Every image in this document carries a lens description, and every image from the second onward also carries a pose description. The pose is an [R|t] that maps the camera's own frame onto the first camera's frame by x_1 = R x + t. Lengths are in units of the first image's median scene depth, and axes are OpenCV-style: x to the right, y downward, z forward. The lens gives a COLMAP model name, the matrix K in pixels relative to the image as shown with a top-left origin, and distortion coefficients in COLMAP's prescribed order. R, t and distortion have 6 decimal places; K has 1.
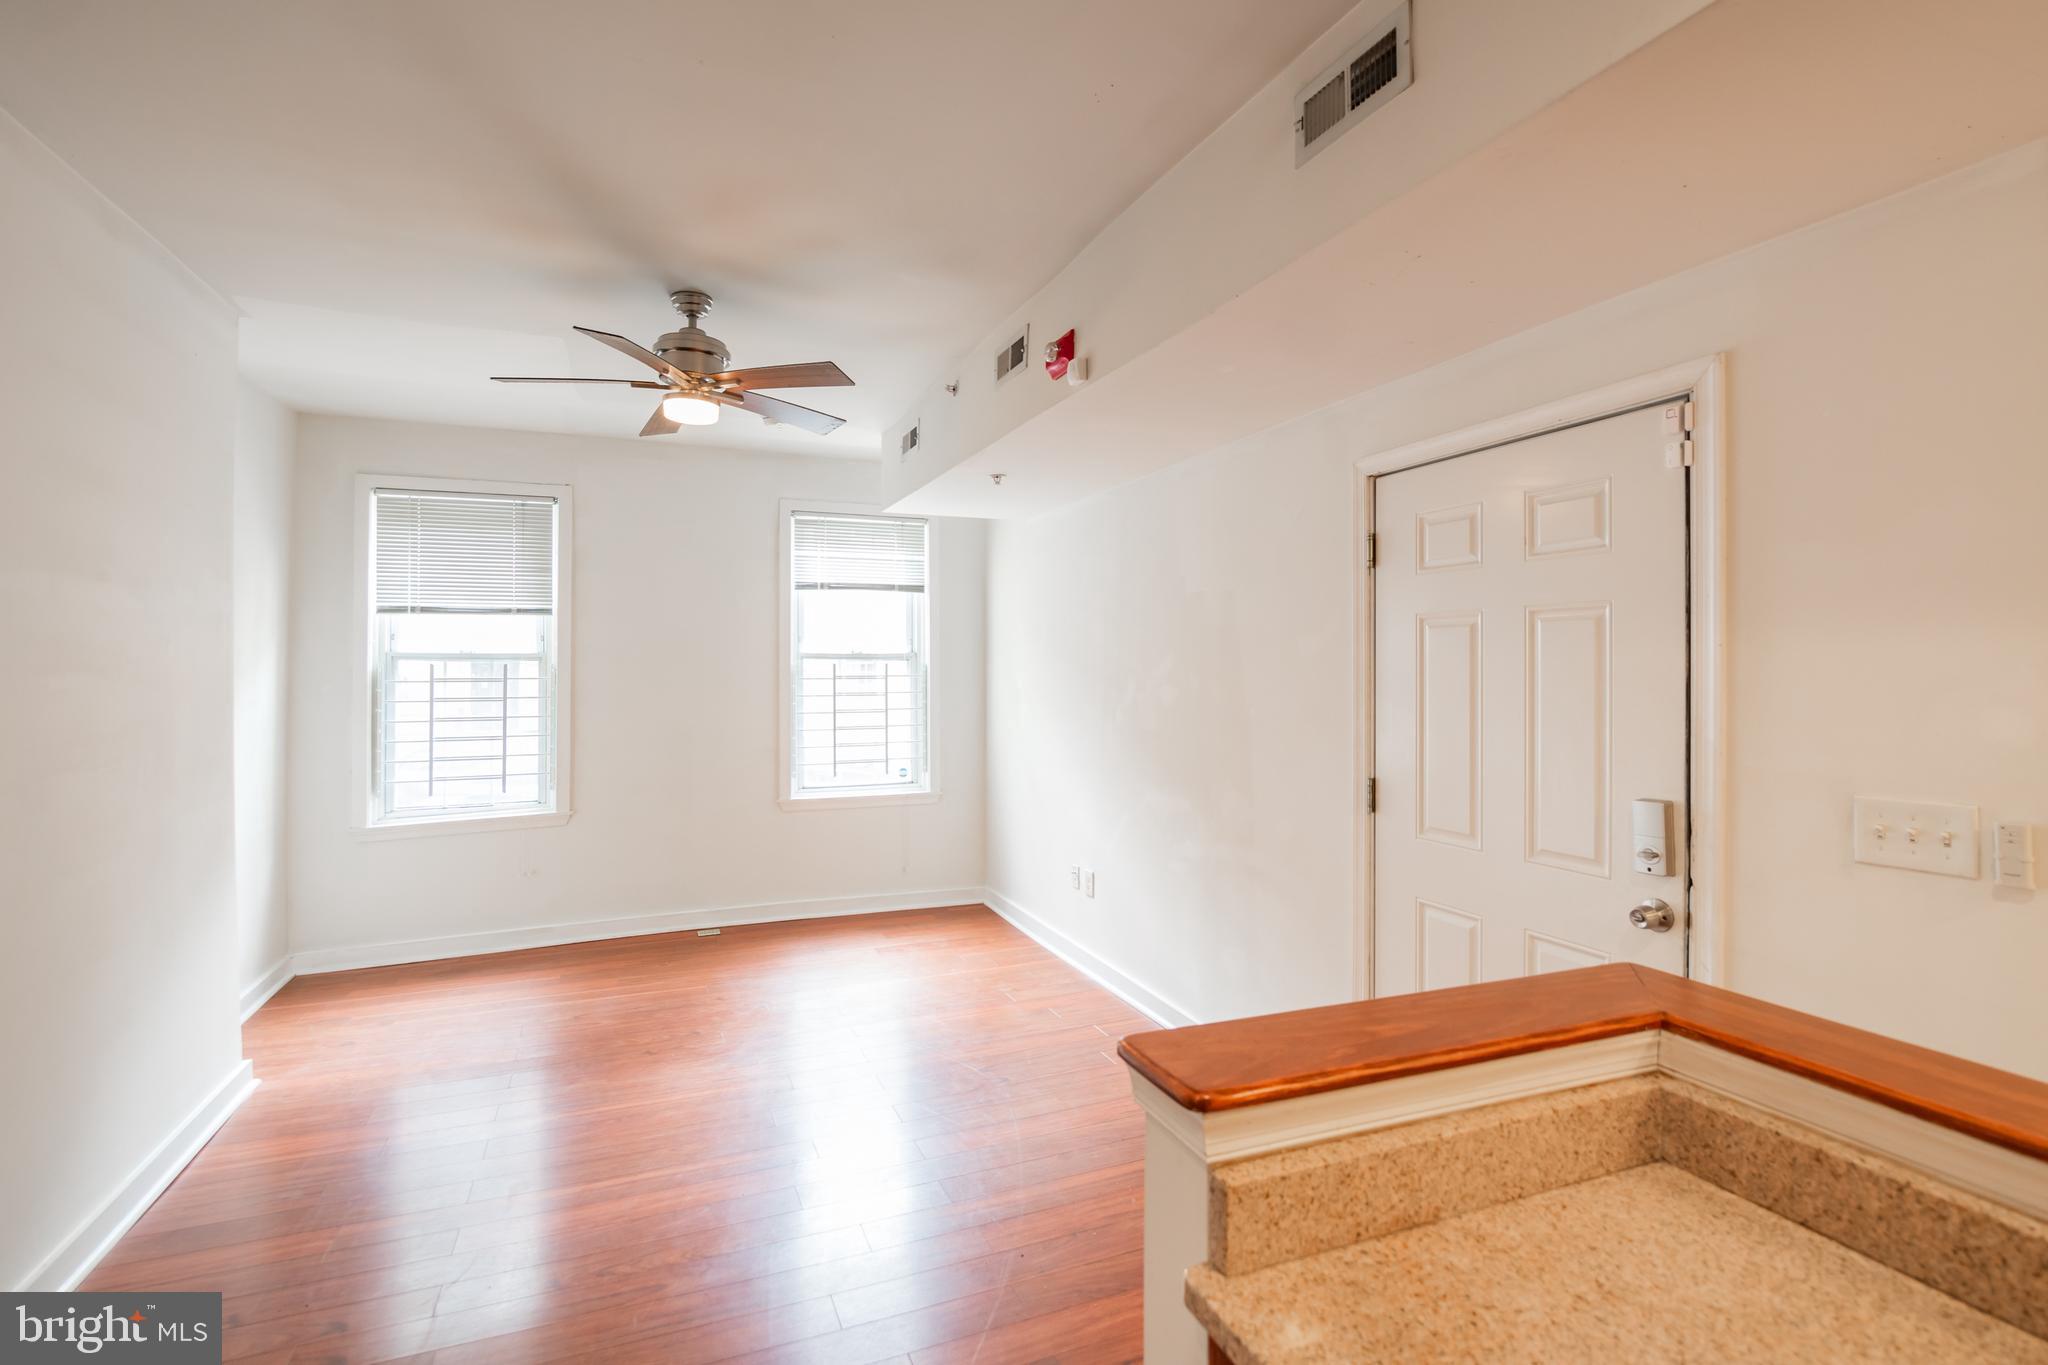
lens RADIAL K [[926.6, 0, 1008.4], [0, 926.6, 672.0], [0, 0, 1]] dist [-0.003486, 0.000815]
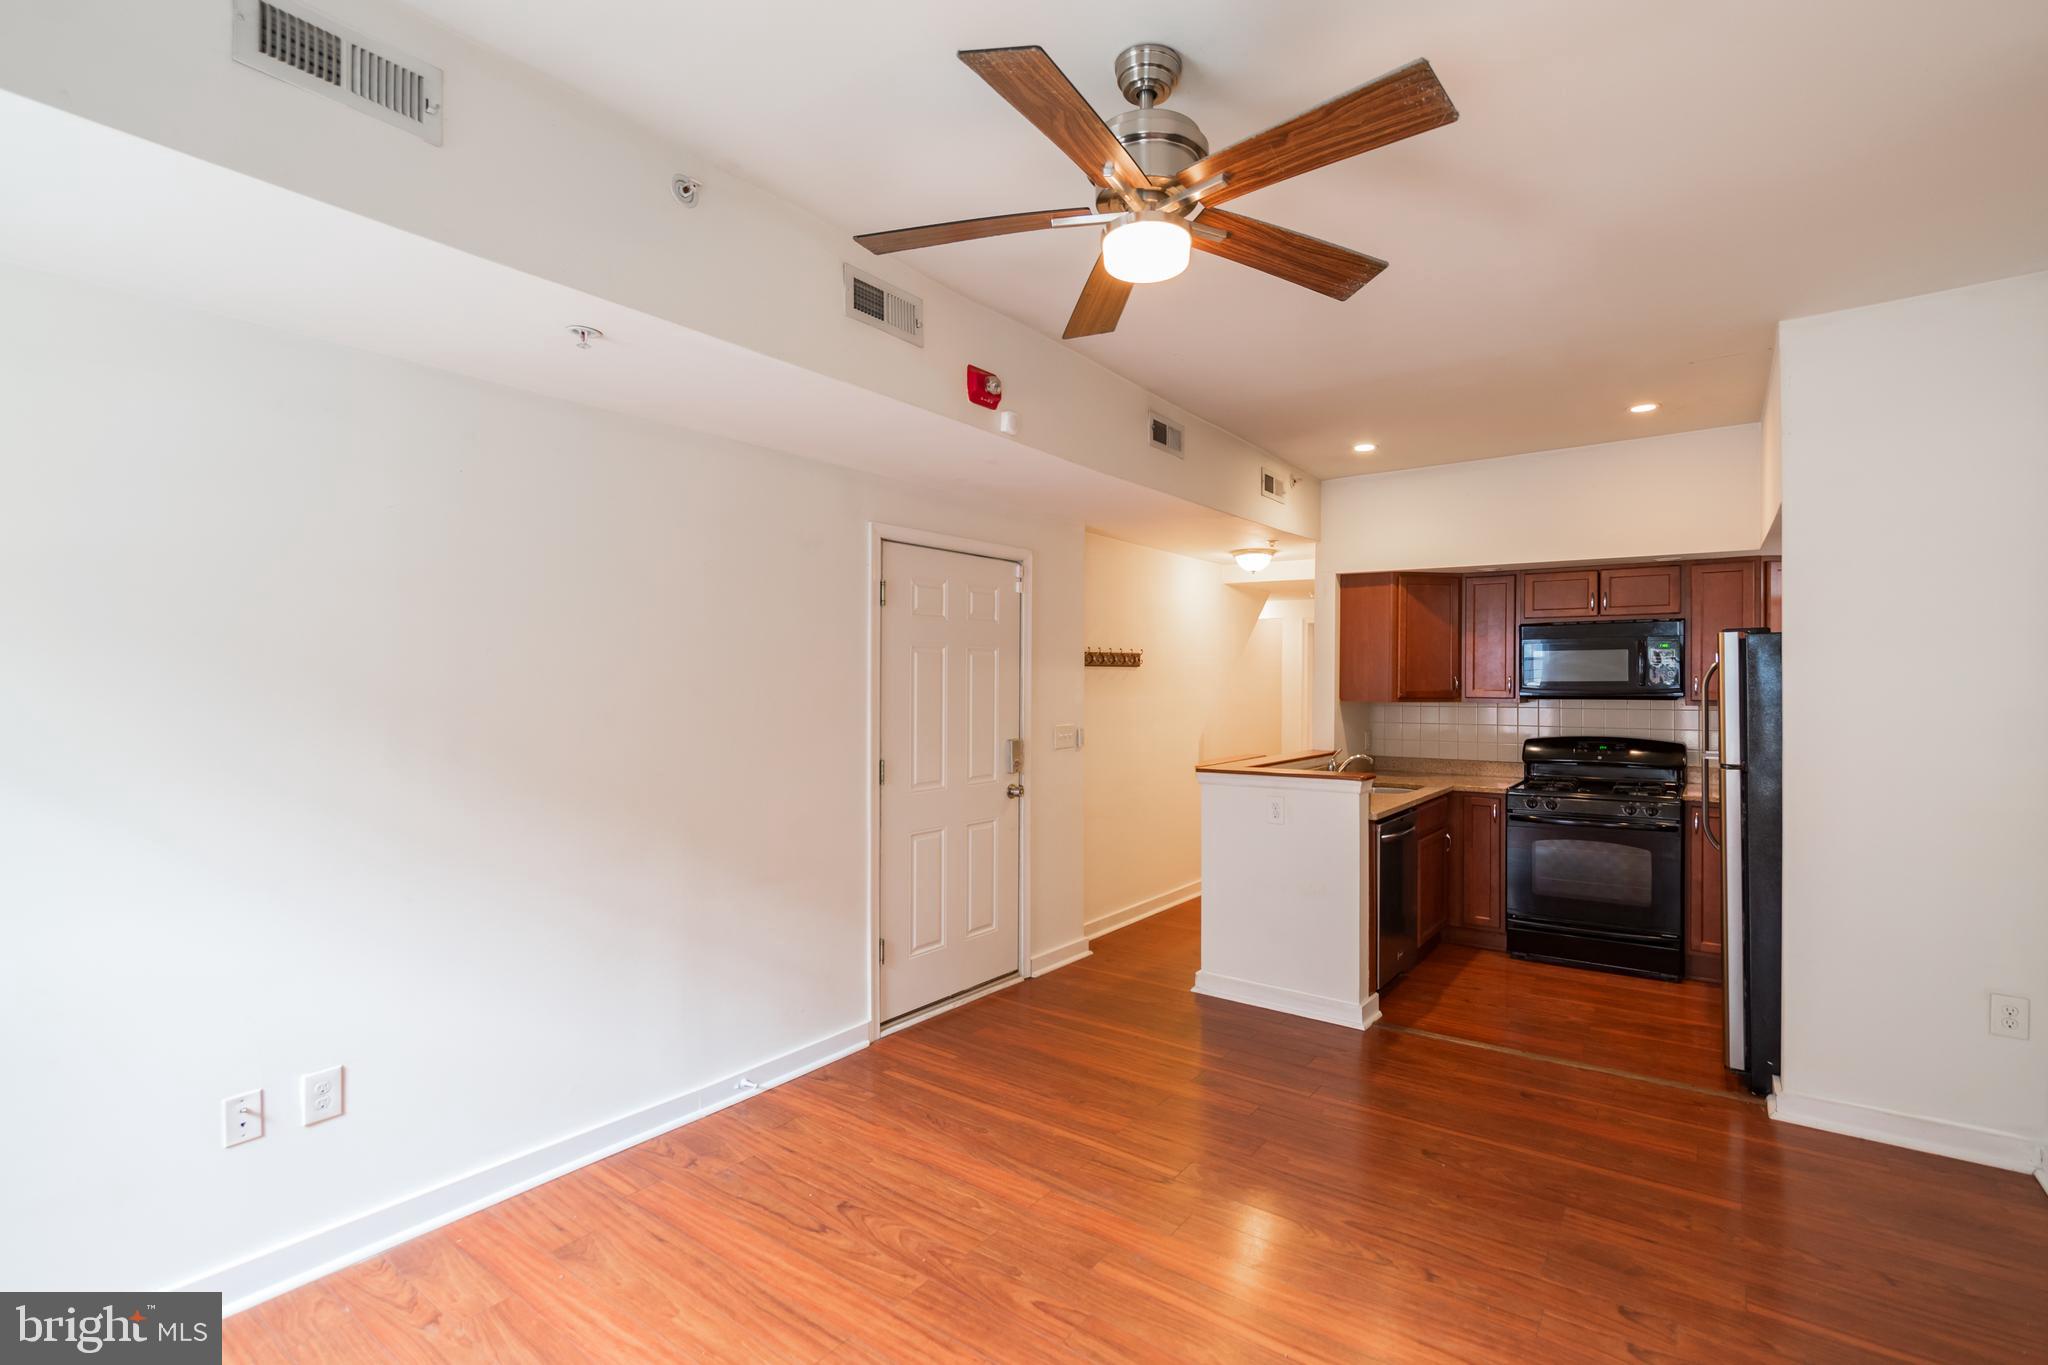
lens RADIAL K [[926.6, 0, 1020.7], [0, 926.6, 688.7], [0, 0, 1]] dist [-0.003486, 0.000815]
pose [[-0.535536, -0.008205, 0.844472, -0.500278], [-0.000072, 0.999953, 0.009670, -0.006636], [-0.844512, 0.005118, -0.535512, 0.849476]]
